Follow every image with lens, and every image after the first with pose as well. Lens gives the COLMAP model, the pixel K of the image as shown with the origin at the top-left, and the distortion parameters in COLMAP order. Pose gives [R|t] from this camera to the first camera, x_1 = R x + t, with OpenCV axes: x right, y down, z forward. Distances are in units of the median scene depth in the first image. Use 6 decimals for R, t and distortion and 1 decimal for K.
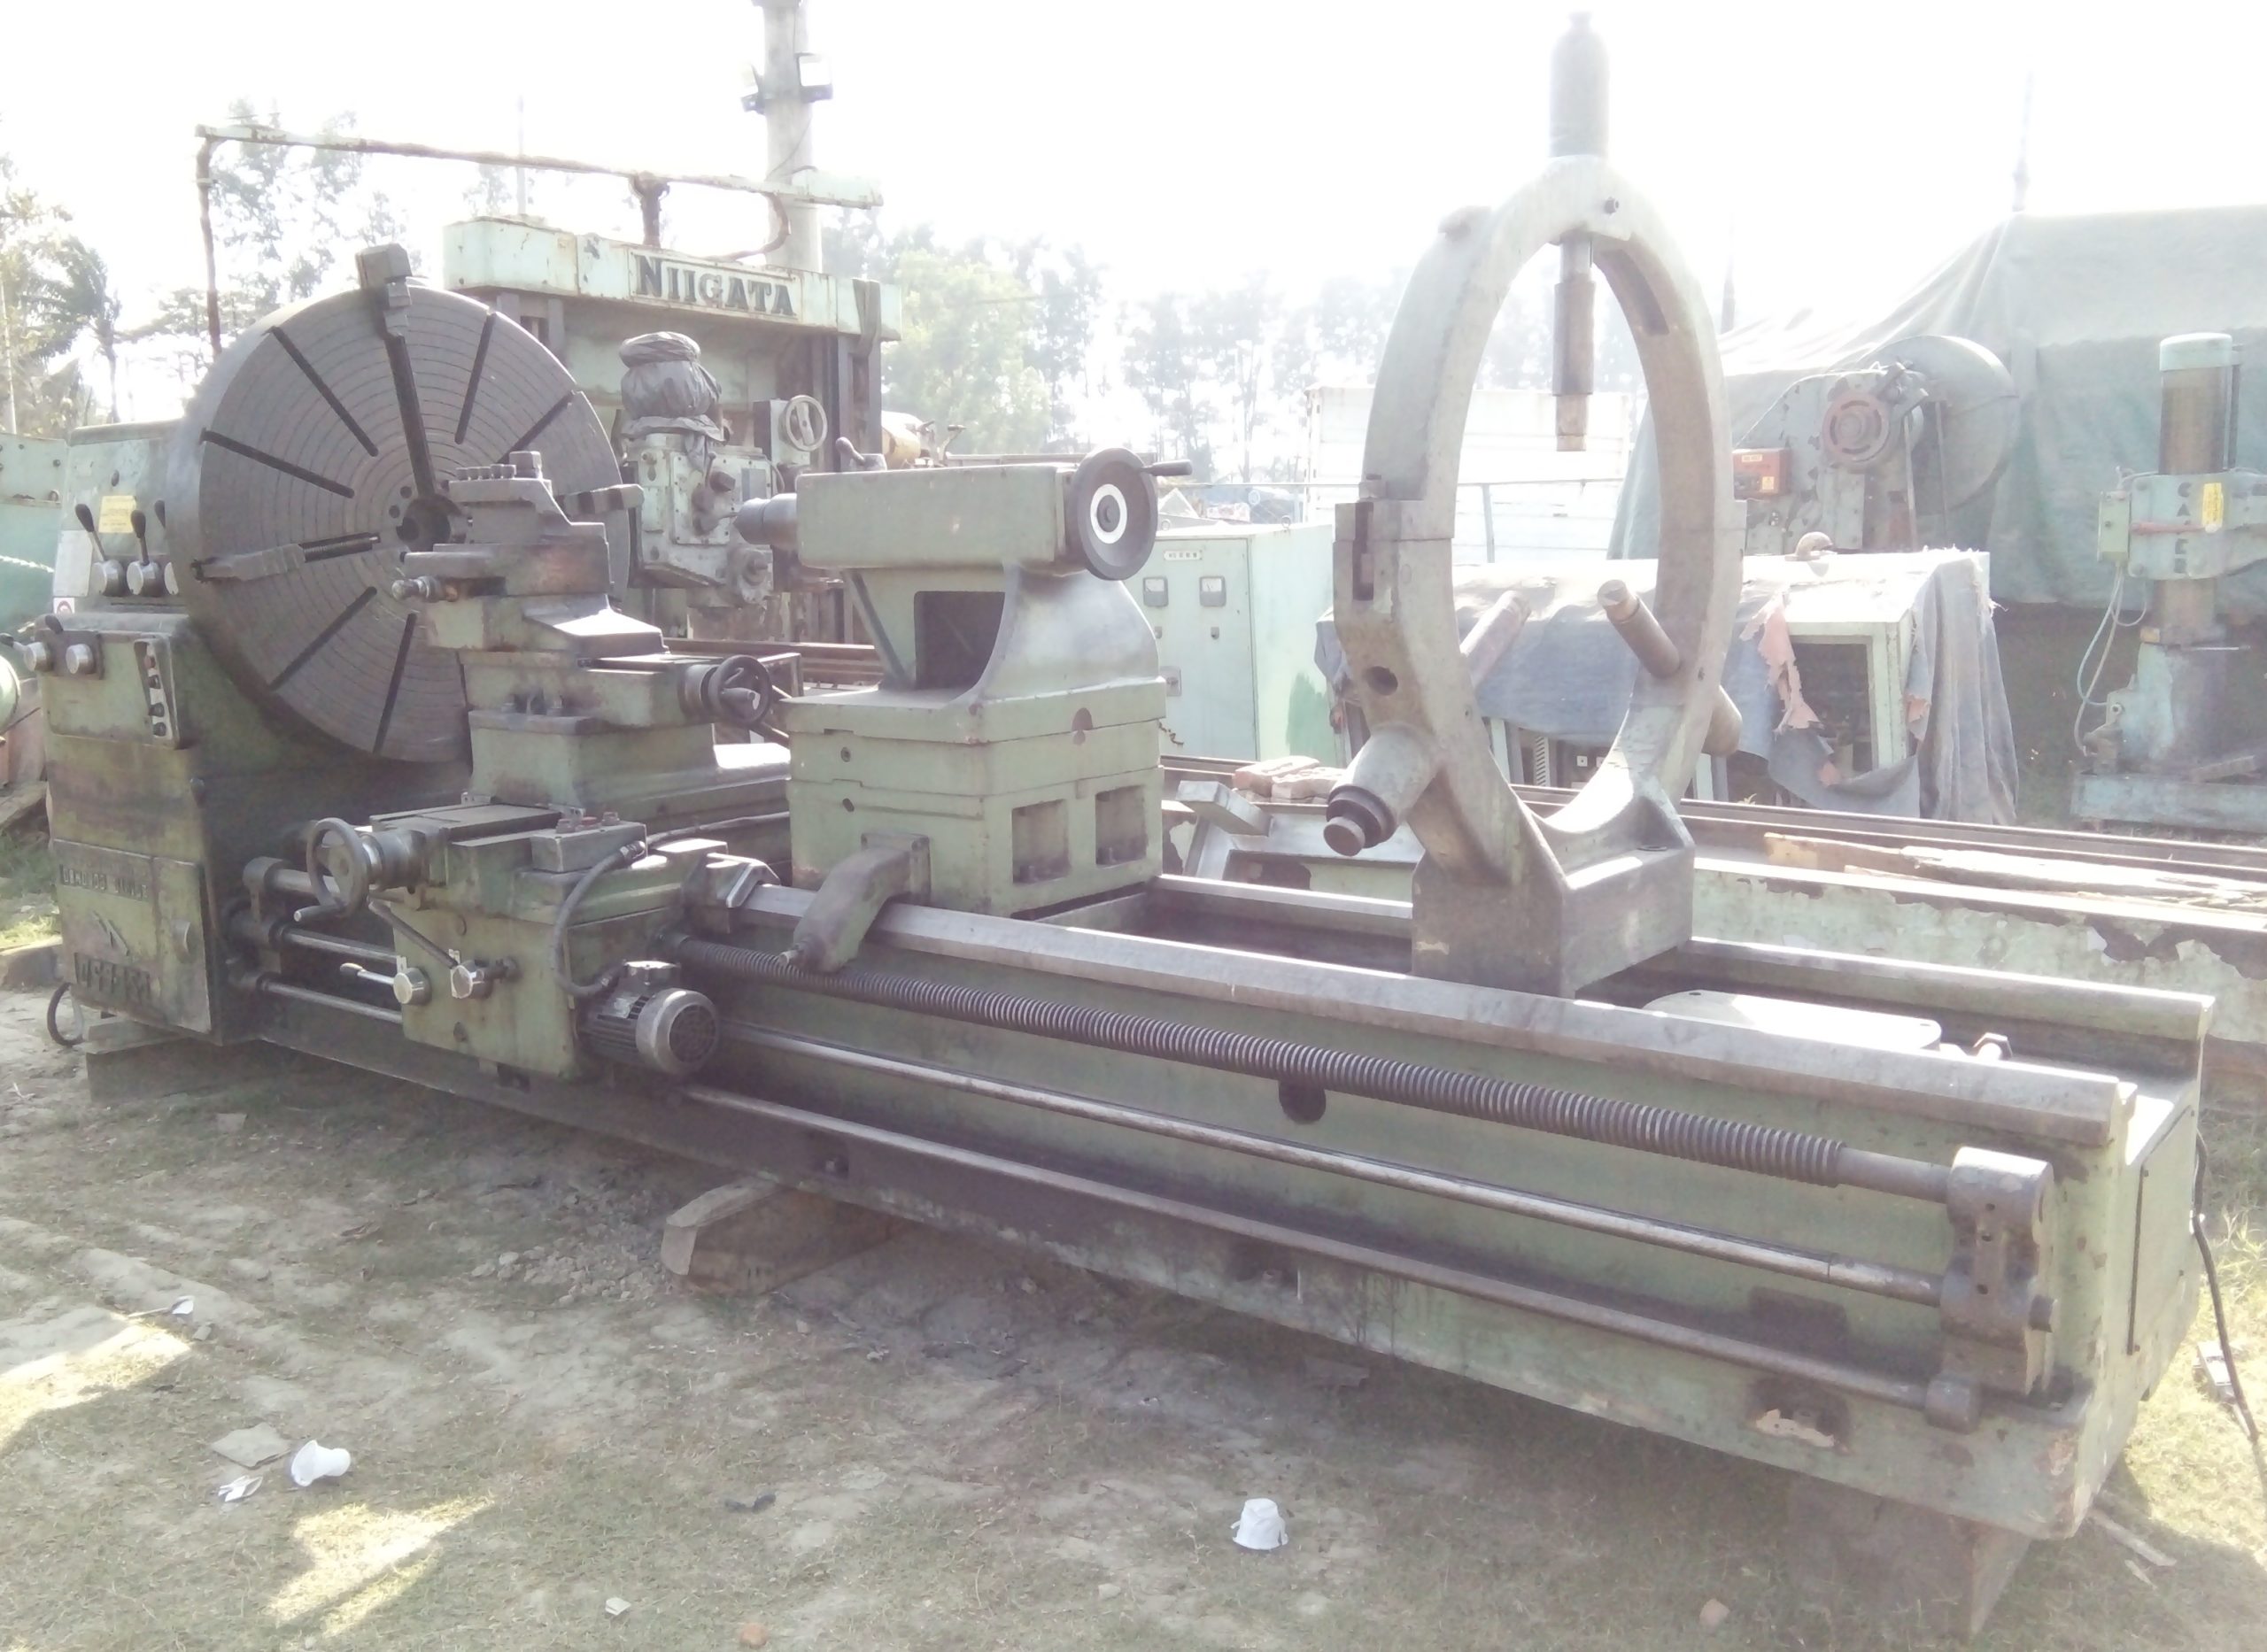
lens RADIAL K [[1926.0, 0, 1133.8], [0, 1926.0, 817.6], [0, 0, 1]] dist [0.056157, -0.008090]
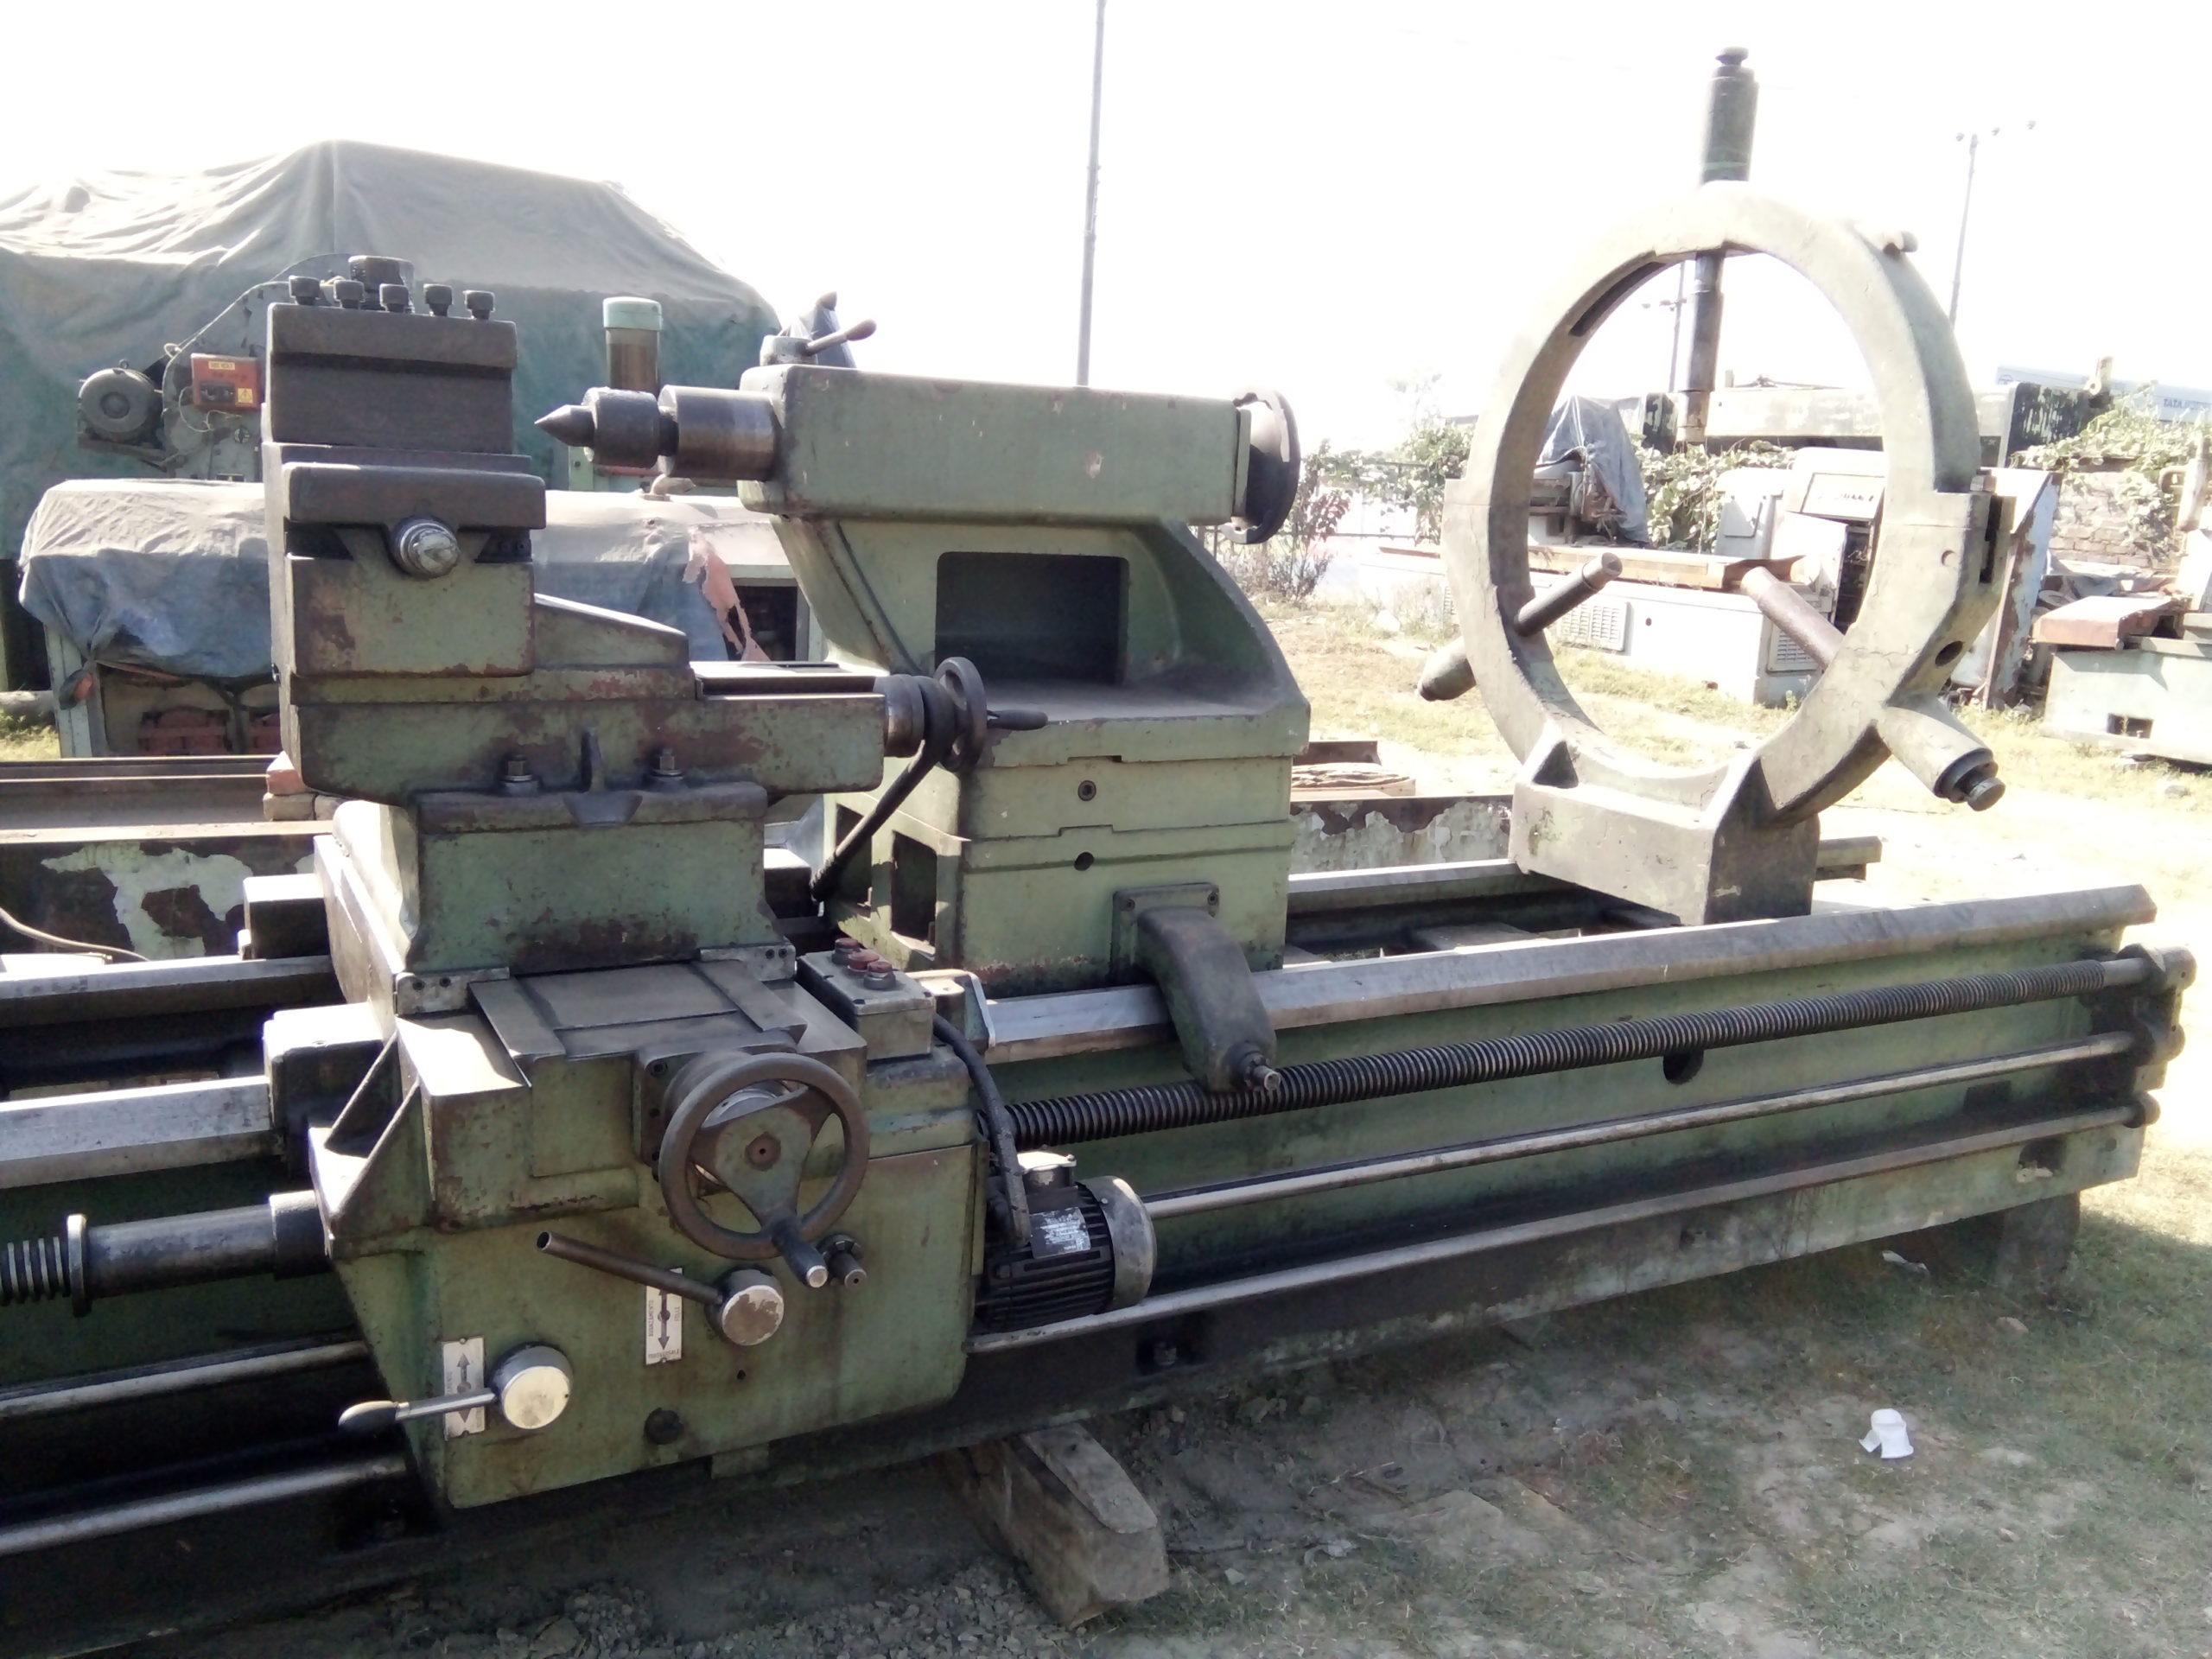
lens RADIAL K [[1813.2, 0, 1102.1], [0, 1813.2, 825.3], [0, 0, 1]] dist [0.070549, -0.095642]
pose [[0.404951, -0.137313, 0.903969, -0.836848], [0.083413, 0.990084, 0.113027, -0.106186], [-0.910526, 0.029633, 0.412389, 0.811478]]
